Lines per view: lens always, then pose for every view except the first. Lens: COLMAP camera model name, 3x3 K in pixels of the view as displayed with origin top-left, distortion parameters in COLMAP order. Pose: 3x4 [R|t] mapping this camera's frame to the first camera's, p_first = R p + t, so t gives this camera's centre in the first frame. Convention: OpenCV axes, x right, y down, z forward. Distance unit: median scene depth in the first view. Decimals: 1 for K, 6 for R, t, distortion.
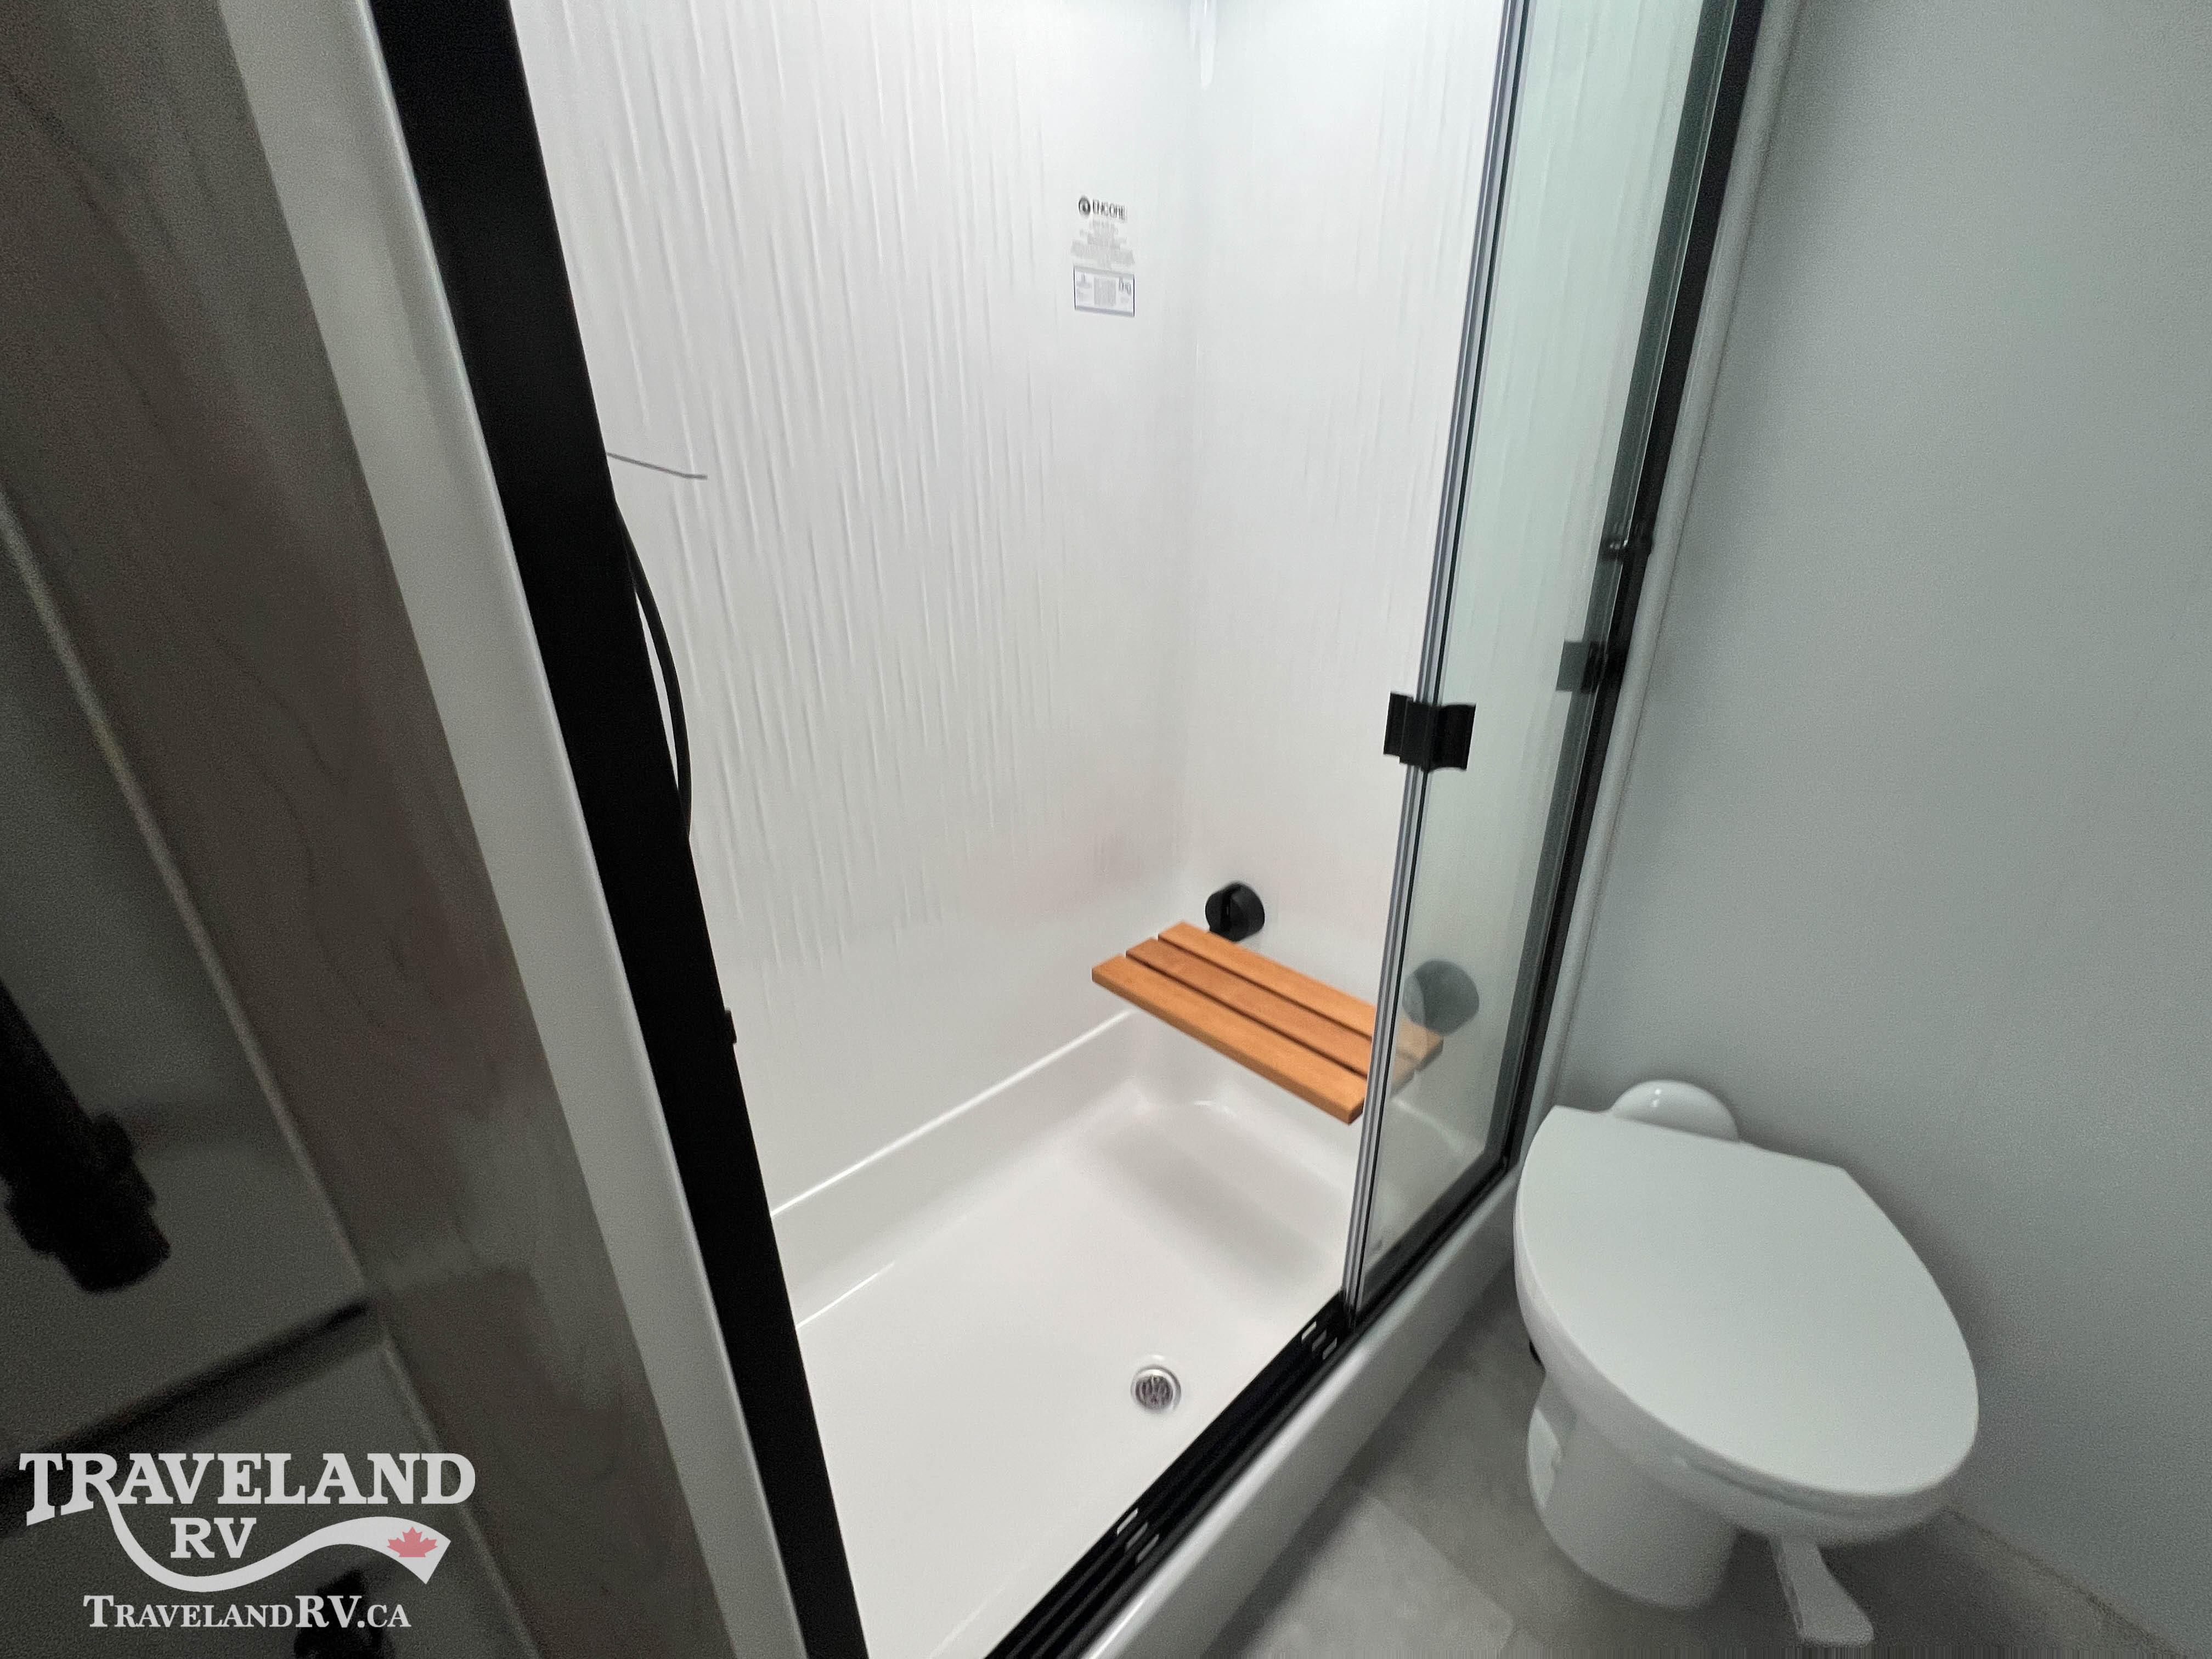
lens RADIAL K [[875.2, 0, 1099.8], [0, 875.2, 827.0], [0, 0, 1]] dist [-0.002801, -0.000245]
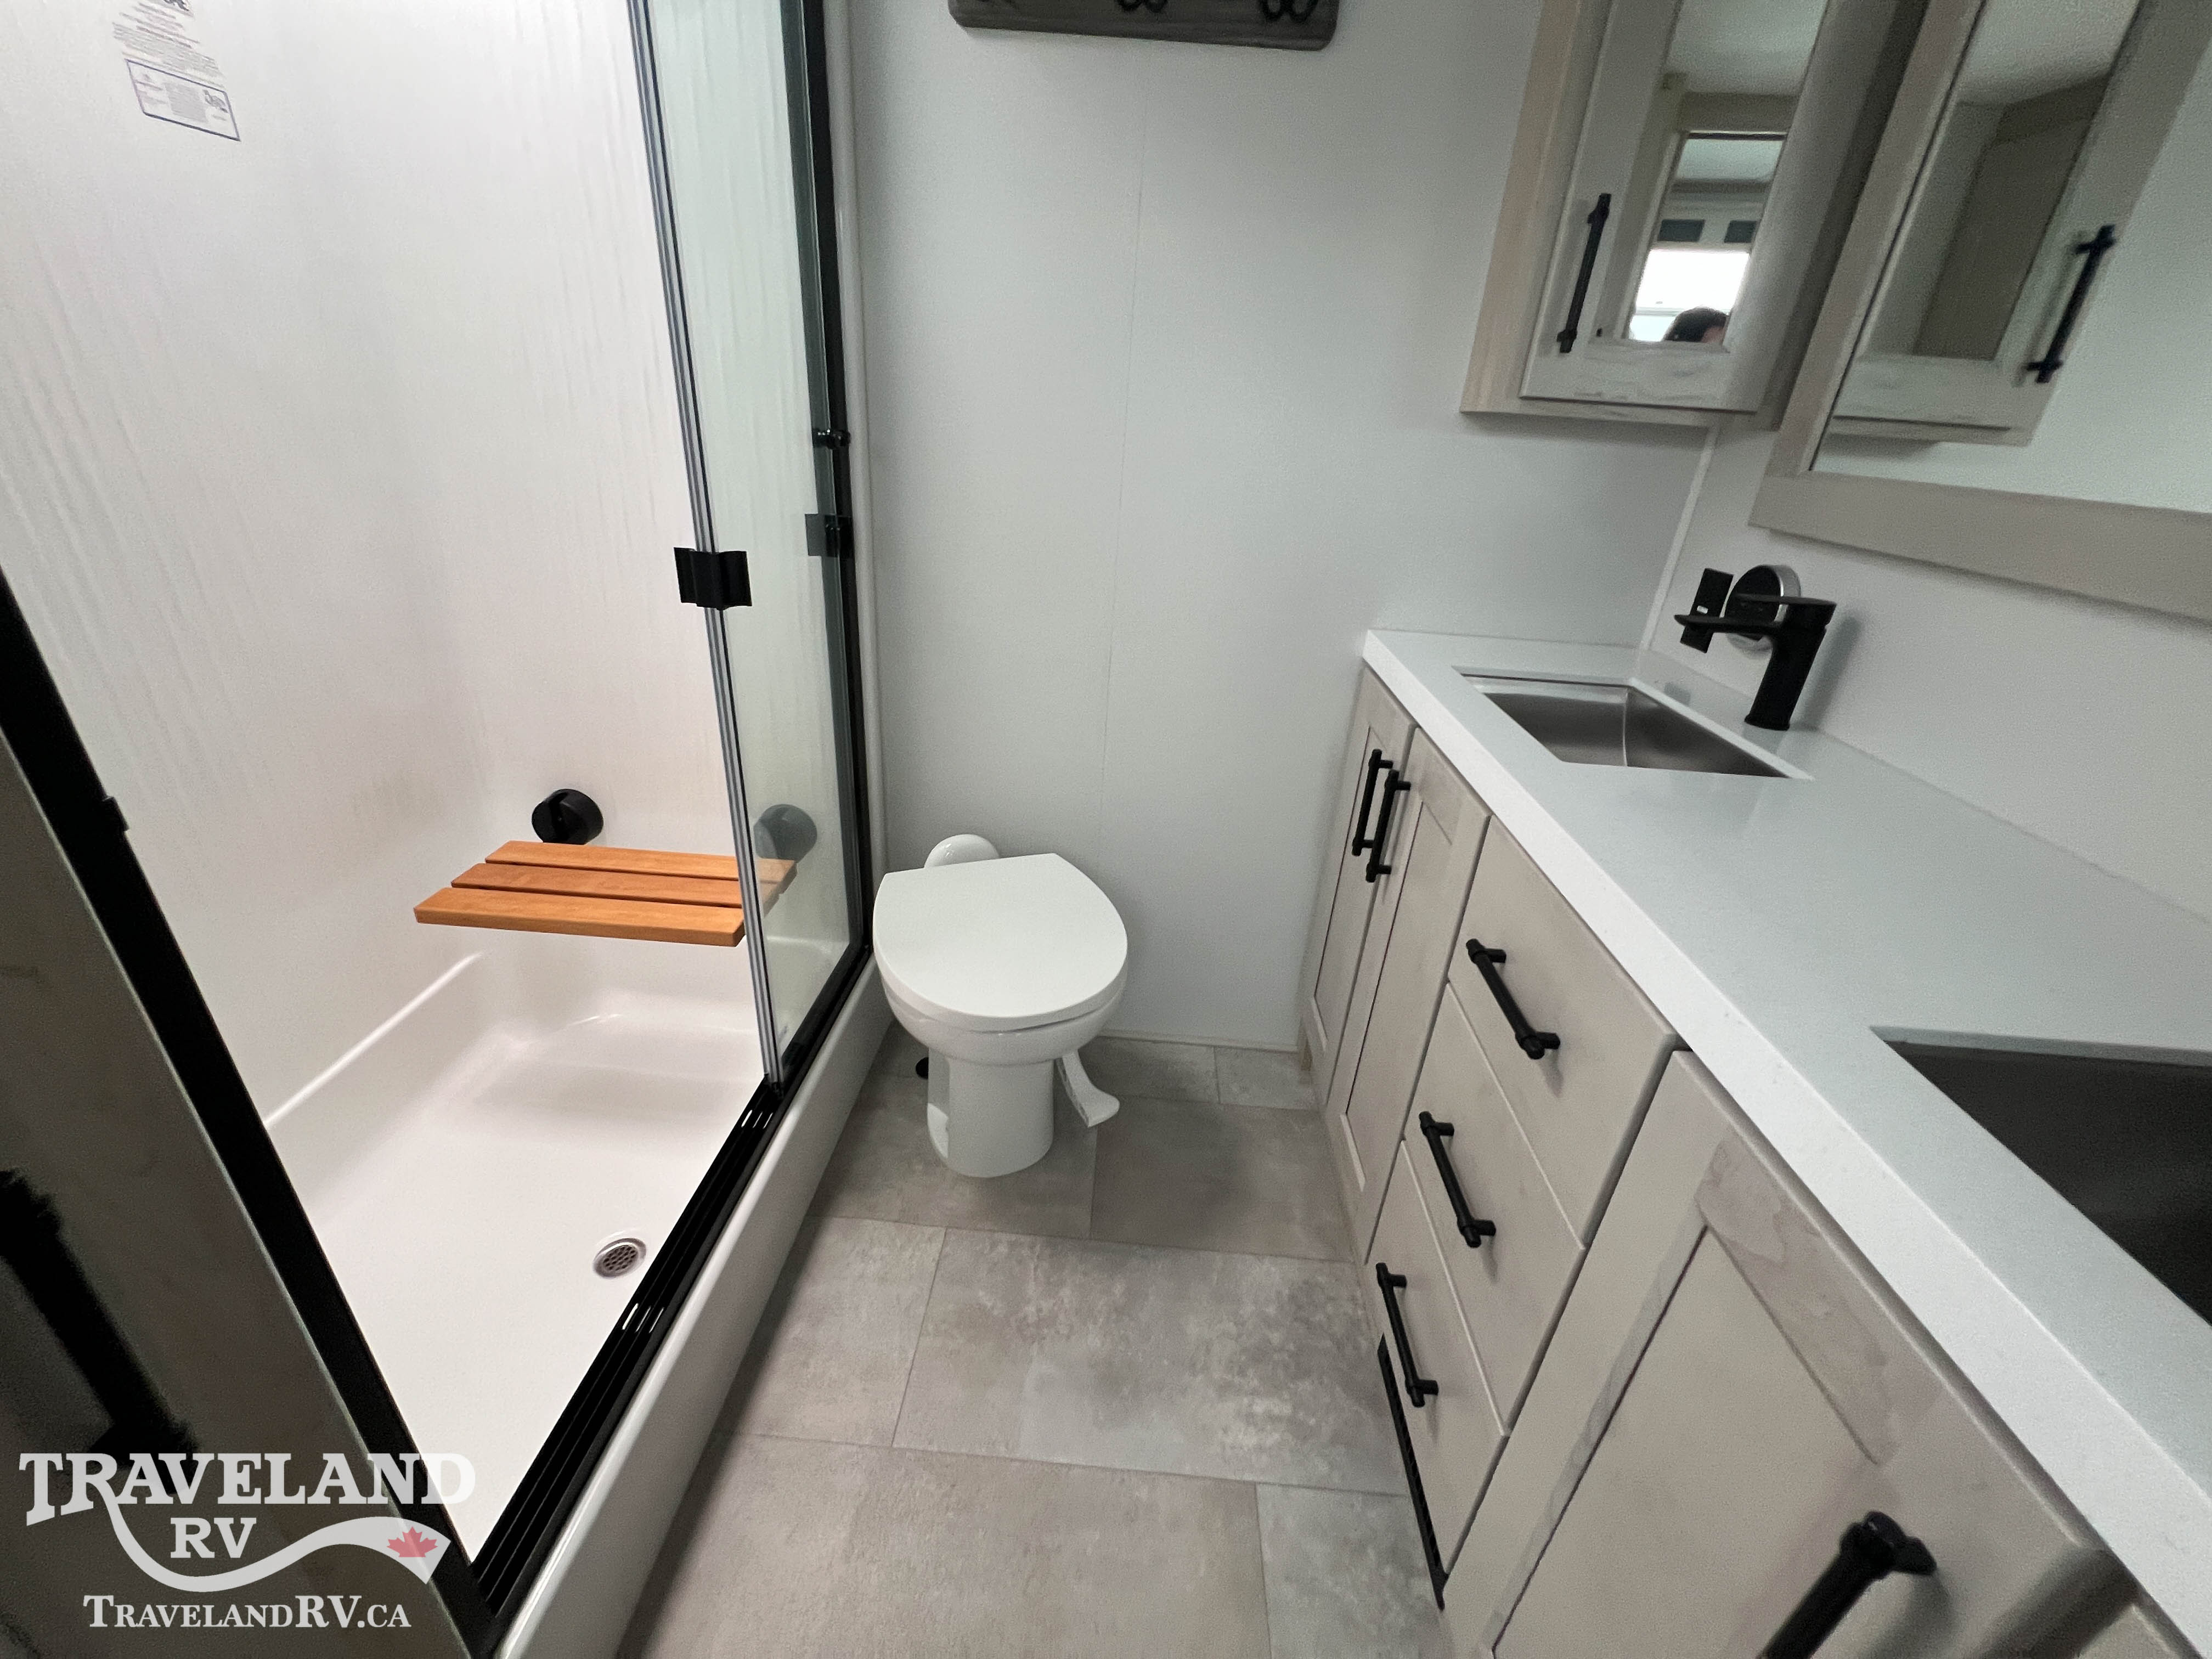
lens RADIAL K [[881.5, 0, 1097.1], [0, 881.5, 833.4], [0, 0, 1]] dist [-0.003222, -0.000148]
pose [[0.719492, -0.245463, 0.649676, -0.087851], [0.198450, 0.969118, 0.146380, 0.113600], [-0.665544, 0.023609, 0.745985, -0.184332]]
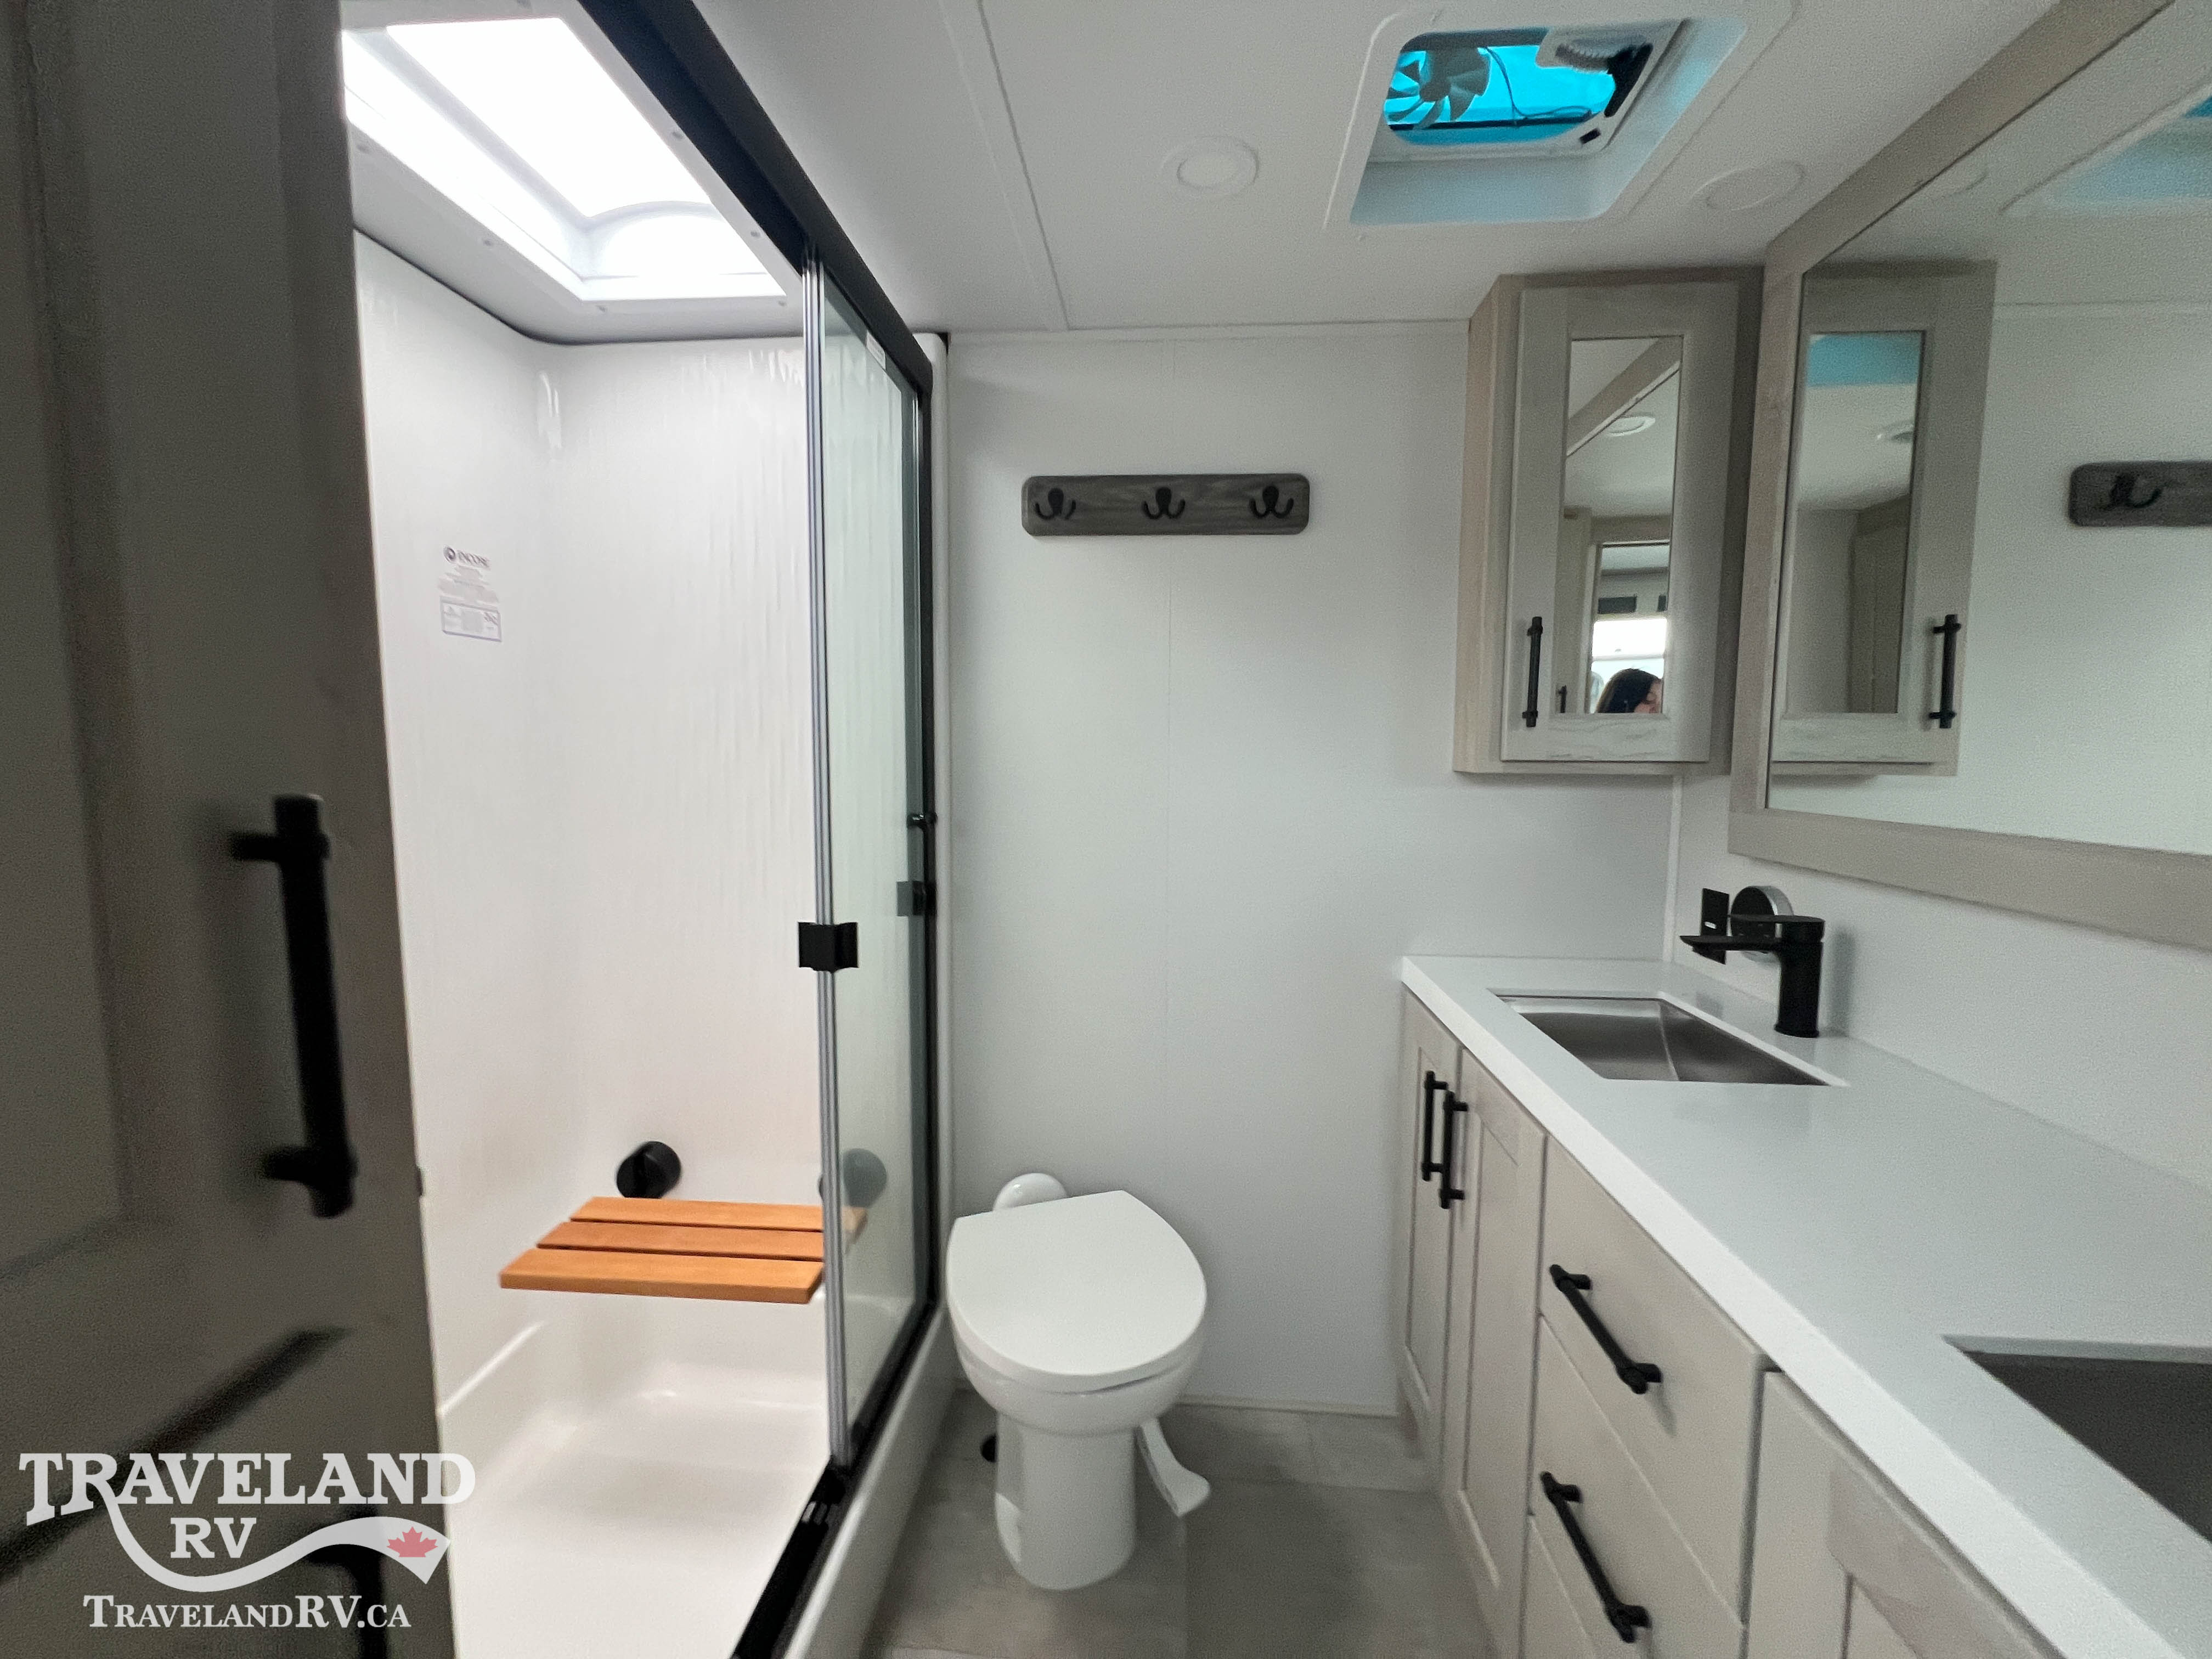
lens RADIAL K [[890.1, 0, 1100.3], [0, 890.1, 828.9], [0, 0, 1]] dist [-0.001478, 0.000004]
pose [[0.739069, -0.036452, 0.672642, -0.183560], [0.240742, 0.946884, -0.213202, 0.087483], [-0.629142, 0.319504, 0.708588, -0.251628]]
